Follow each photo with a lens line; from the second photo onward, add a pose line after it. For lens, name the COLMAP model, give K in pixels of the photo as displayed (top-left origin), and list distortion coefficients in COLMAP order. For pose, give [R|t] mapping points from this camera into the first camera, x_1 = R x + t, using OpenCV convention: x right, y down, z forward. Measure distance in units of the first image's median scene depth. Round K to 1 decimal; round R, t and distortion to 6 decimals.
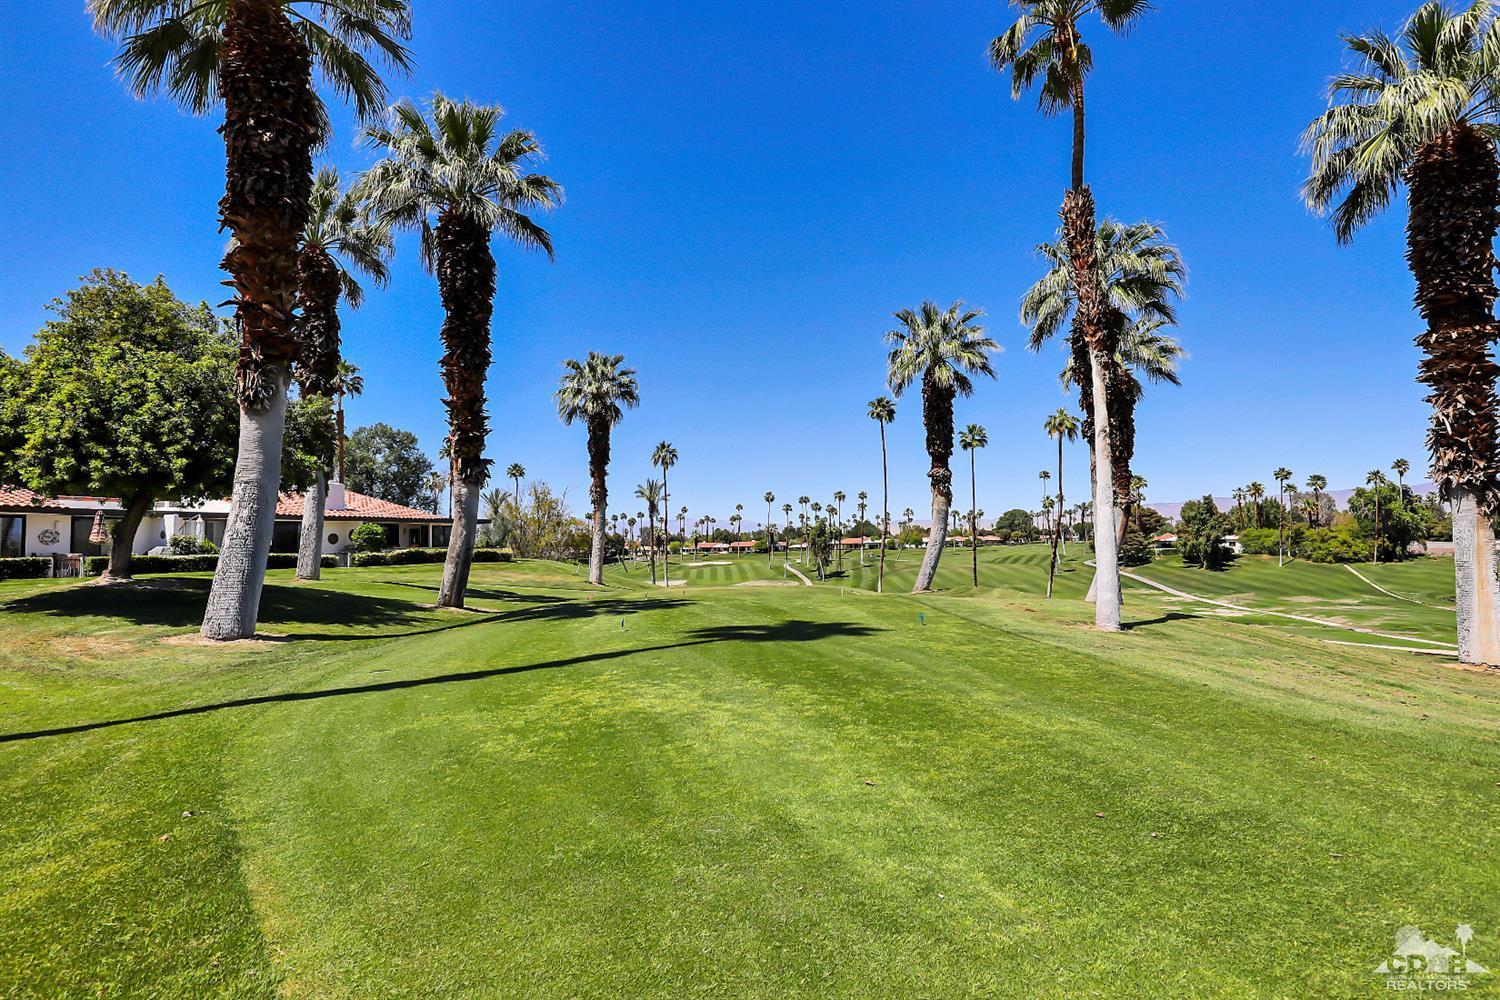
lens RADIAL K [[711.9, 0, 744.3], [0, 711.9, 500.5], [0, 0, 1]] dist [0.006516, -0.000467]
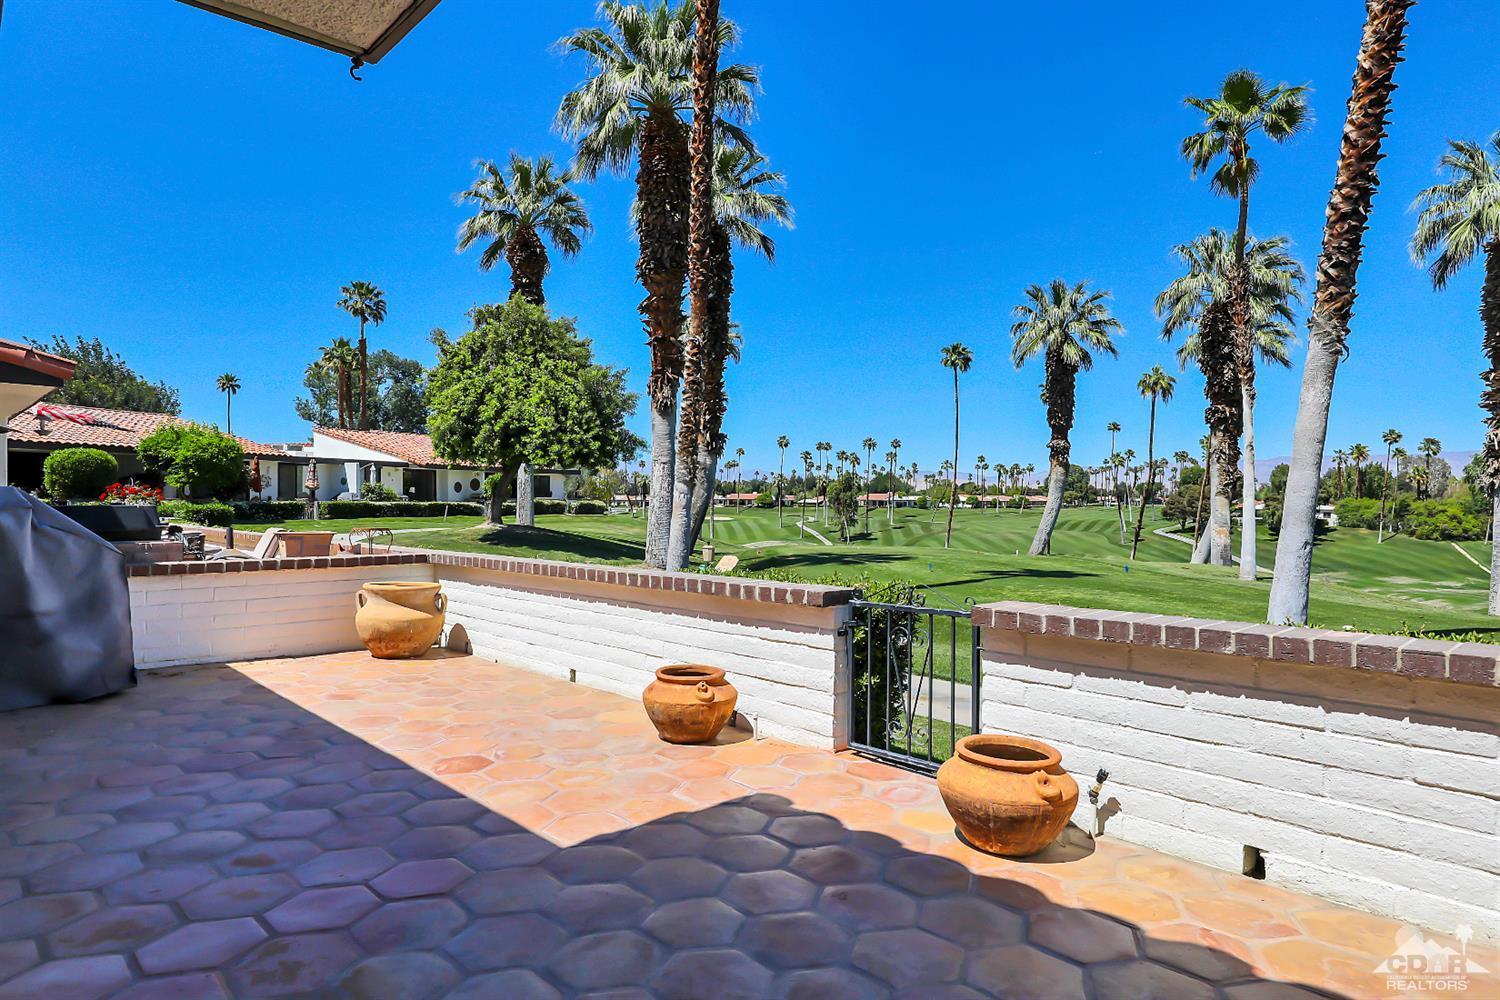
lens RADIAL K [[877.1, 0, 750.0], [0, 877.1, 500.0], [0, 0, 1]] dist [0.006146, 0.003415]
pose [[0.999334, 0.031255, 0.018842, -0.096390], [-0.032426, 0.997328, 0.065461, -0.012708], [-0.016746, -0.066028, 0.997677, -0.137310]]
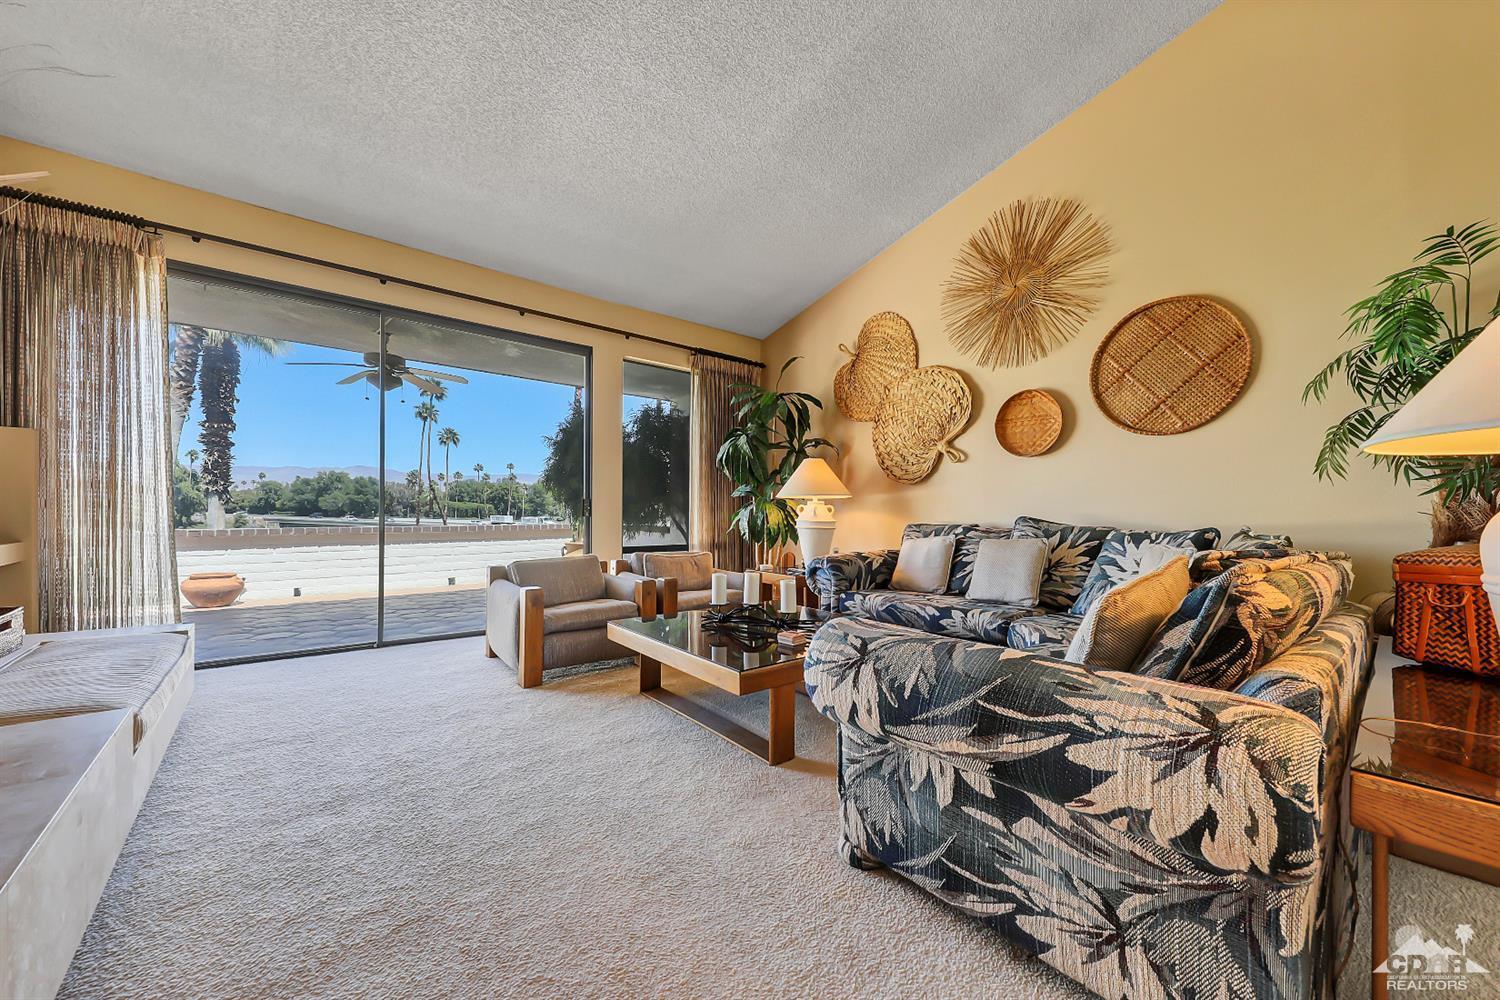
lens RADIAL K [[564.8, 0, 756.3], [0, 564.8, 510.6], [0, 0, 1]] dist [0.000985, 0.000064]
pose [[0.040189, 0.024695, 0.998887, -0.157090], [-0.077878, 0.996731, -0.021509, -0.011844], [-0.996153, -0.076926, 0.041981, -0.174003]]
